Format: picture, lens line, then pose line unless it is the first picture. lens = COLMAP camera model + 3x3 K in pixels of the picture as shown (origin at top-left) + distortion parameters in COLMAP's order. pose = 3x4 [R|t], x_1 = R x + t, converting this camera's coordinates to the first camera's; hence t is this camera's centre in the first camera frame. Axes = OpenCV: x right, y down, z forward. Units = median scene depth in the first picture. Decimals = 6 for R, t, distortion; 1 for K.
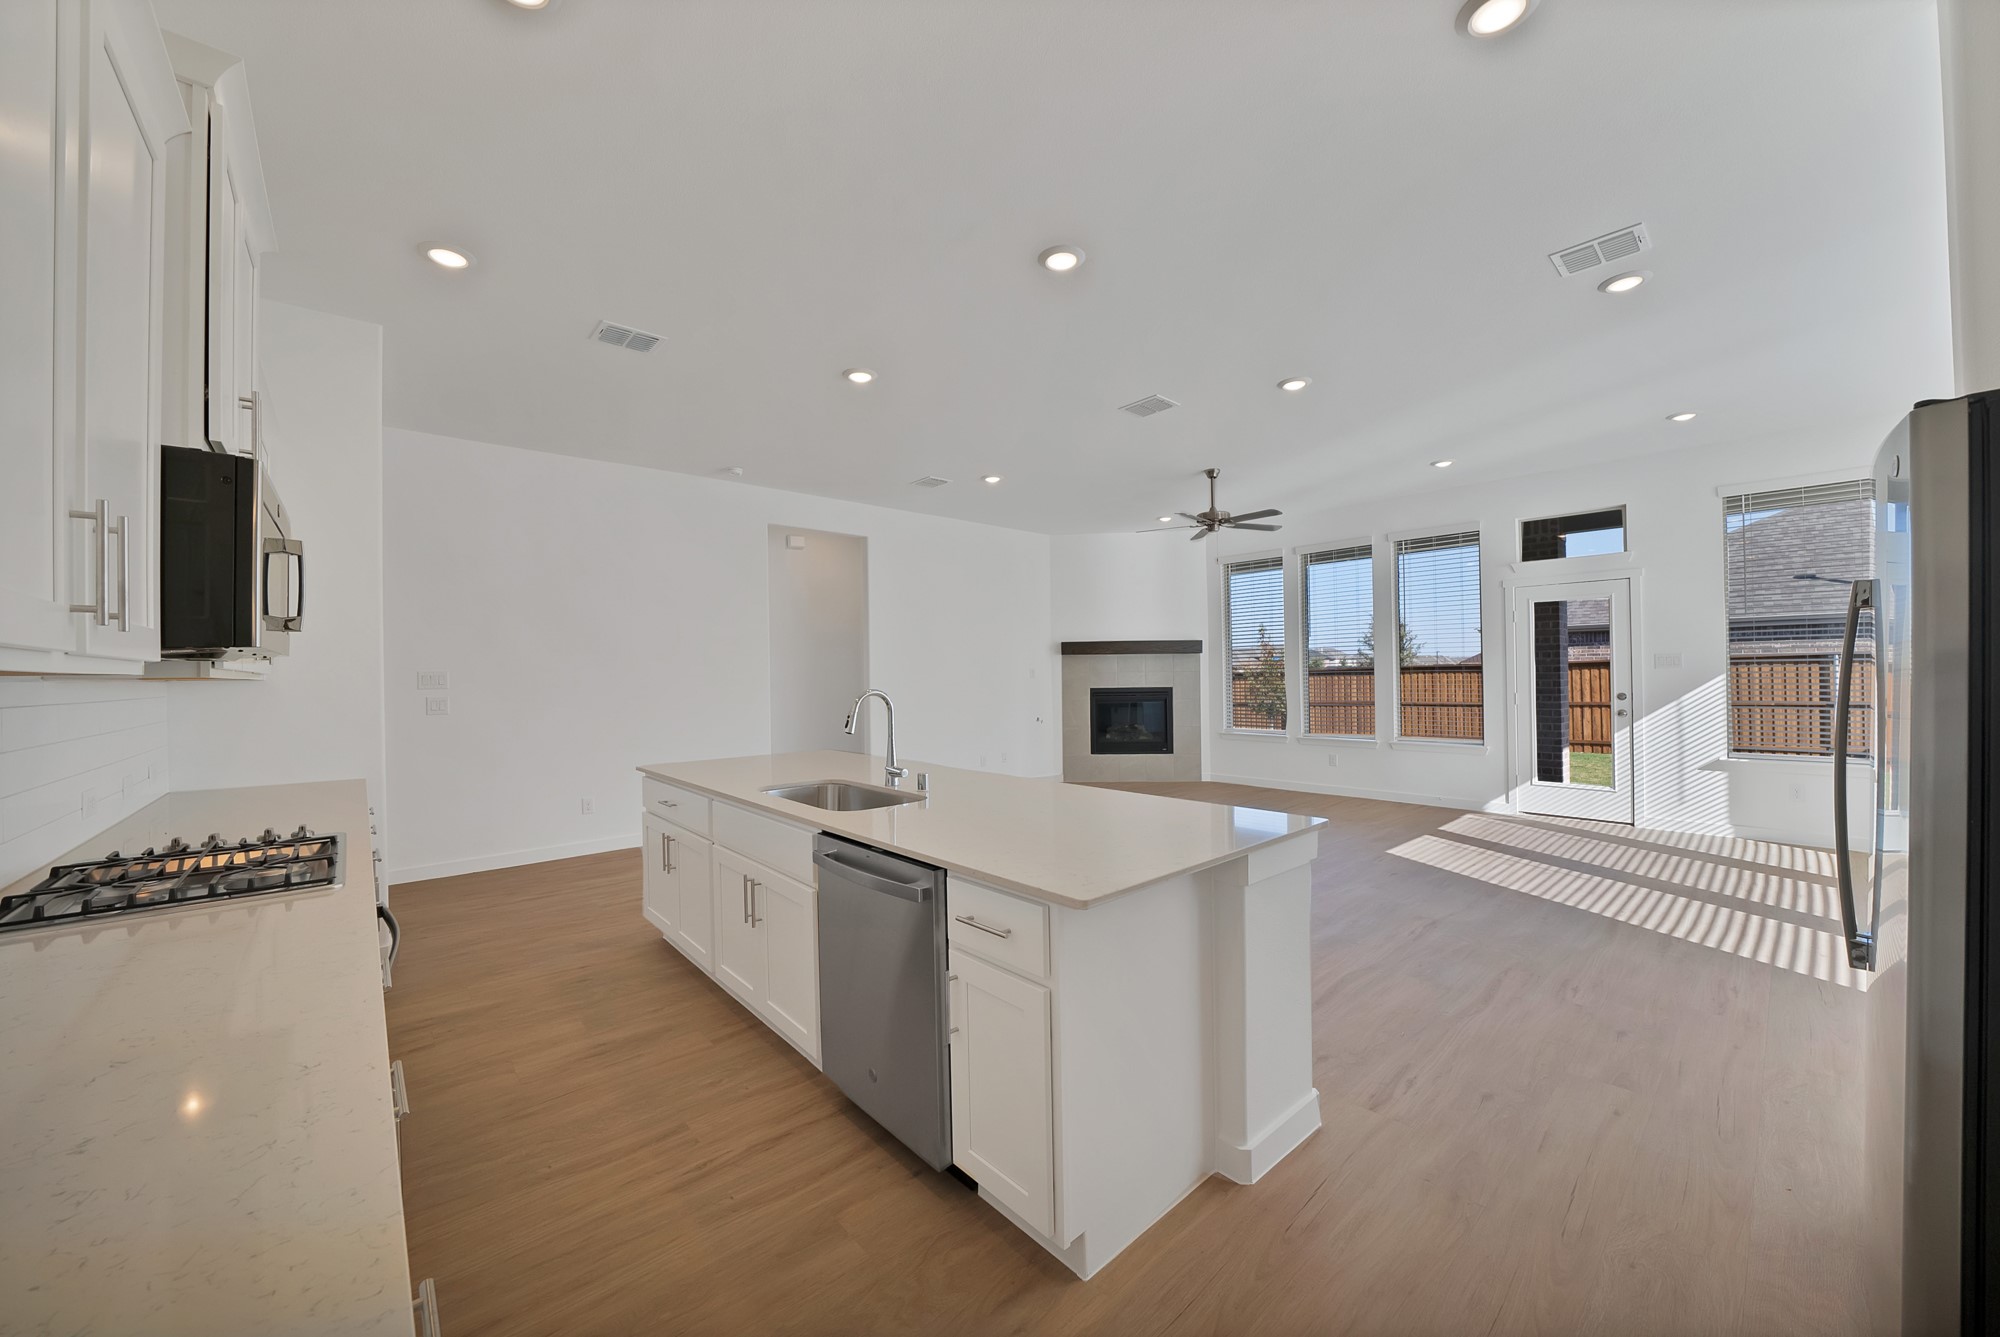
lens RADIAL K [[732.8, 0, 993.2], [0, 732.8, 663.8], [0, 0, 1]] dist [-0.015603, 0.000184]
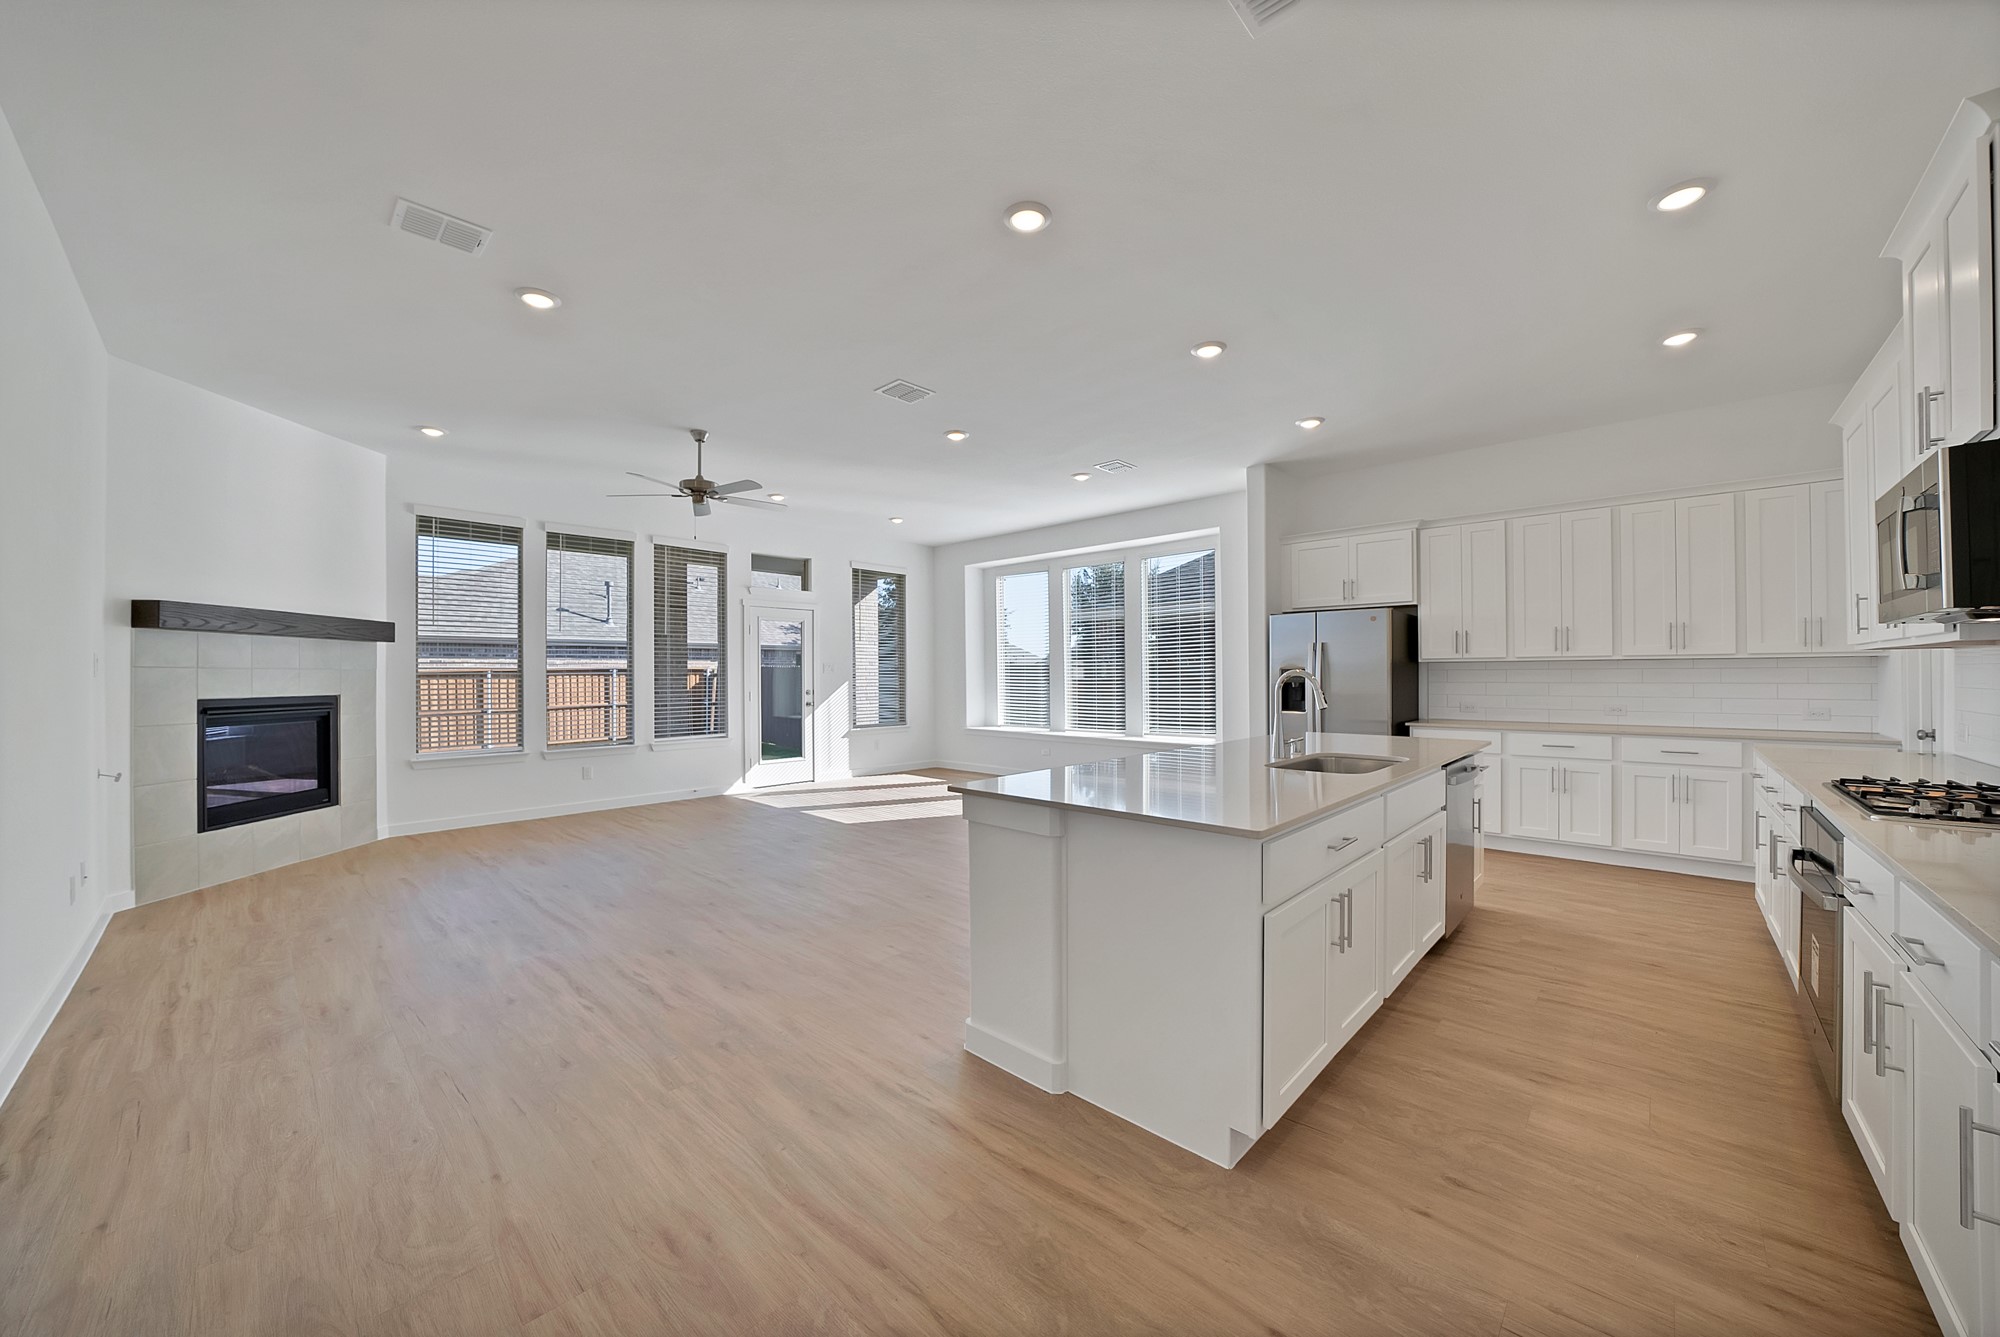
lens RADIAL K [[720.4, 0, 1002.1], [0, 720.4, 674.4], [0, 0, 1]] dist [-0.022642, 0.000314]
pose [[-0.094889, 0.015892, 0.995361, -0.499662], [-0.006555, 0.999841, -0.016588, 0.026499], [-0.995466, -0.008098, -0.094770, 0.650072]]
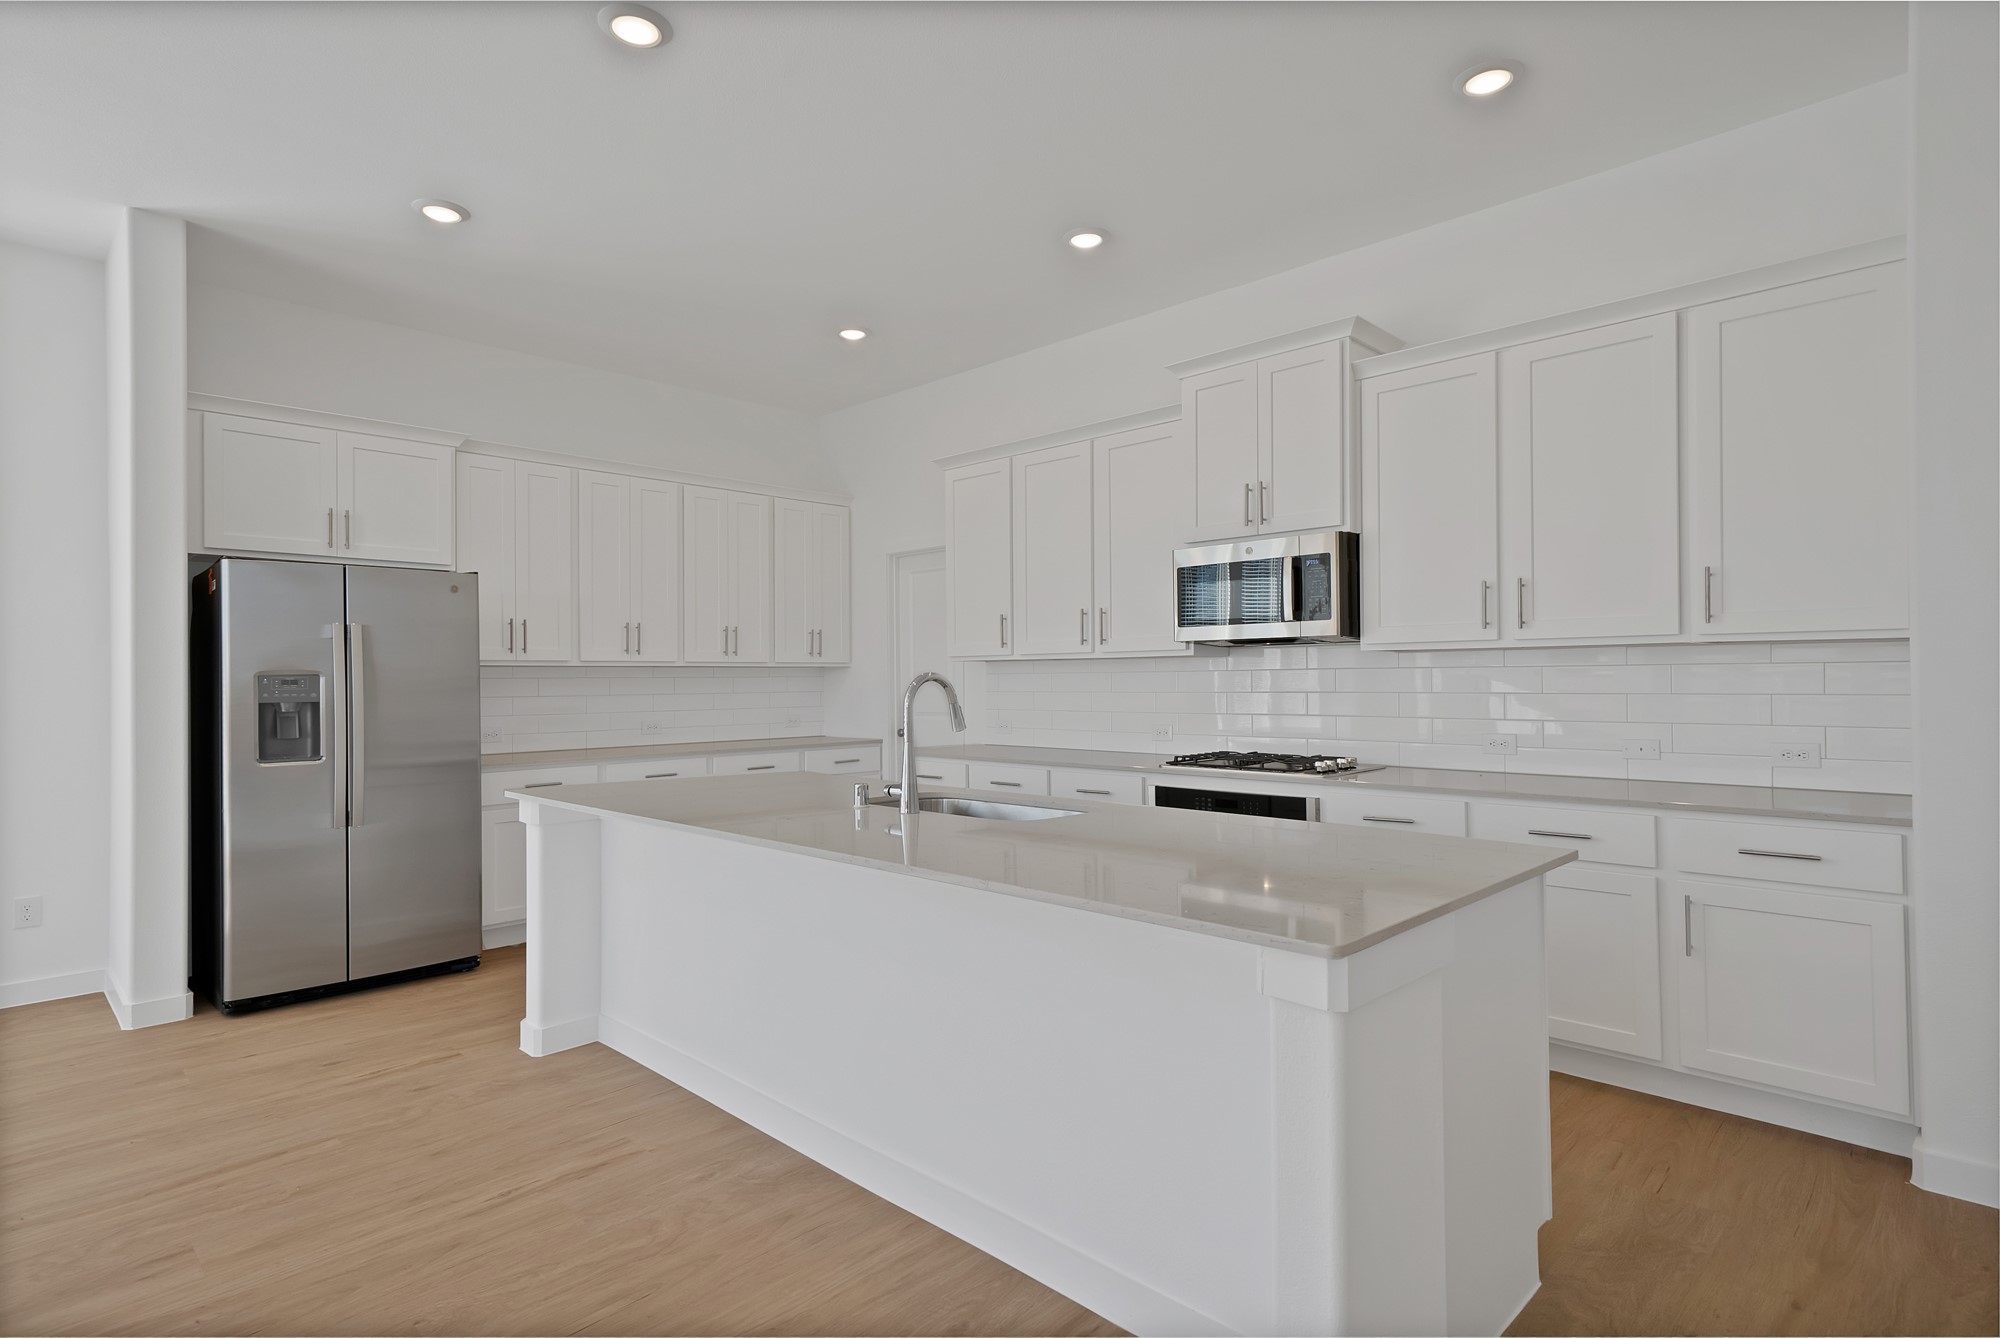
lens RADIAL K [[1034.0, 0, 980.7], [0, 1034.0, 673.8], [0, 0, 1]] dist [0.000202, 0.025333]
pose [[-0.998109, 0.022013, -0.057386, -0.064530], [0.023066, 0.999576, -0.017760, 0.023316], [0.056970, -0.019051, -0.998194, 0.844780]]
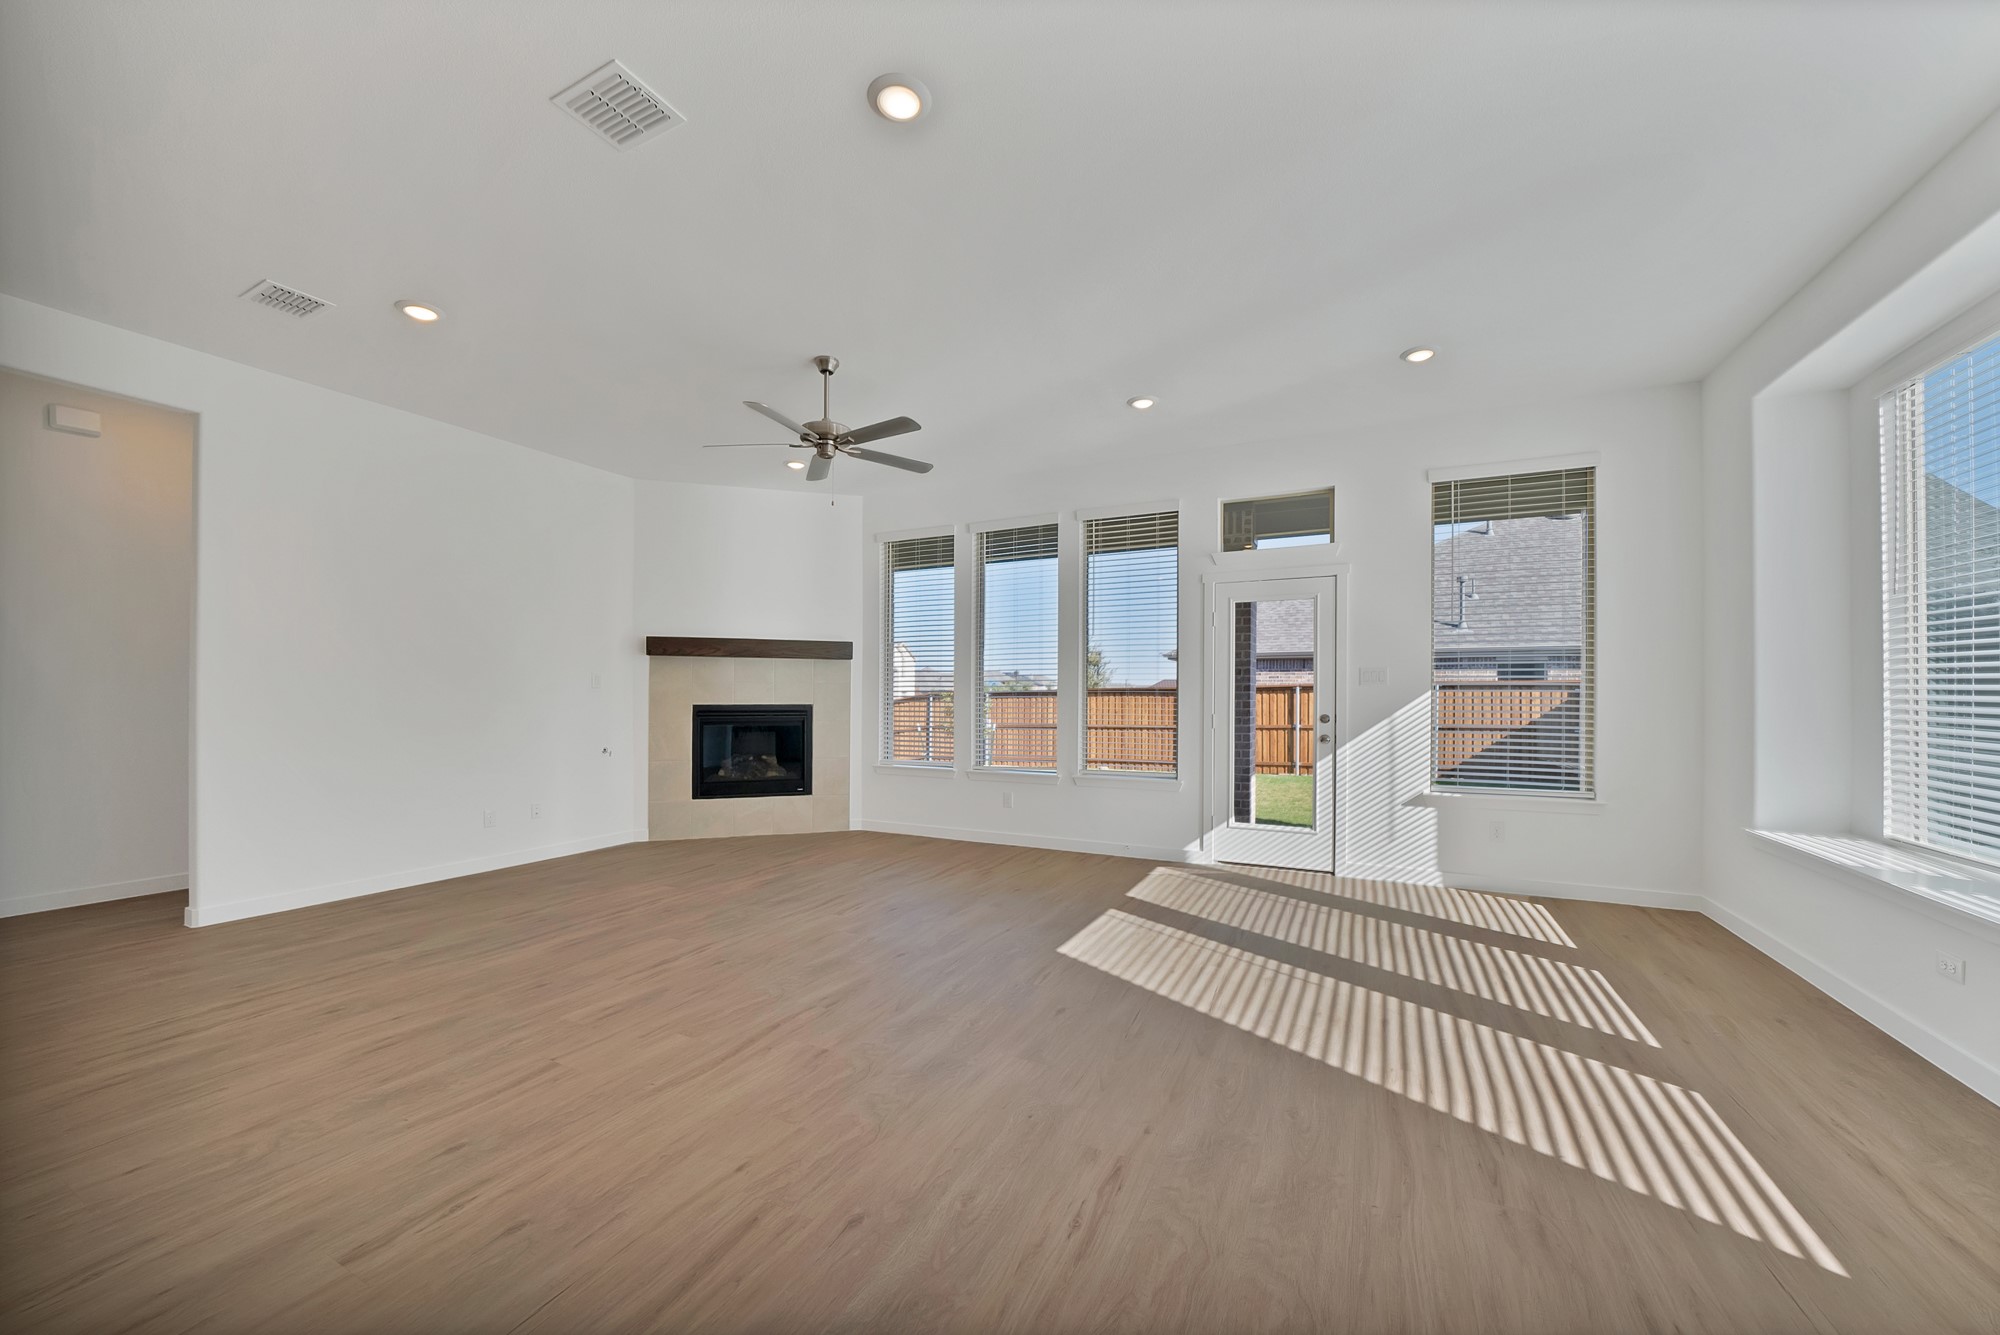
lens RADIAL K [[739.4, 0, 999.9], [0, 739.4, 688.1], [0, 0, 1]] dist [-0.018175, -0.000059]
pose [[0.929218, 0.018435, 0.369072, 0.186712], [-0.019252, 0.999814, -0.001468, 0.016629], [-0.369030, -0.005741, 0.929400, 0.310814]]
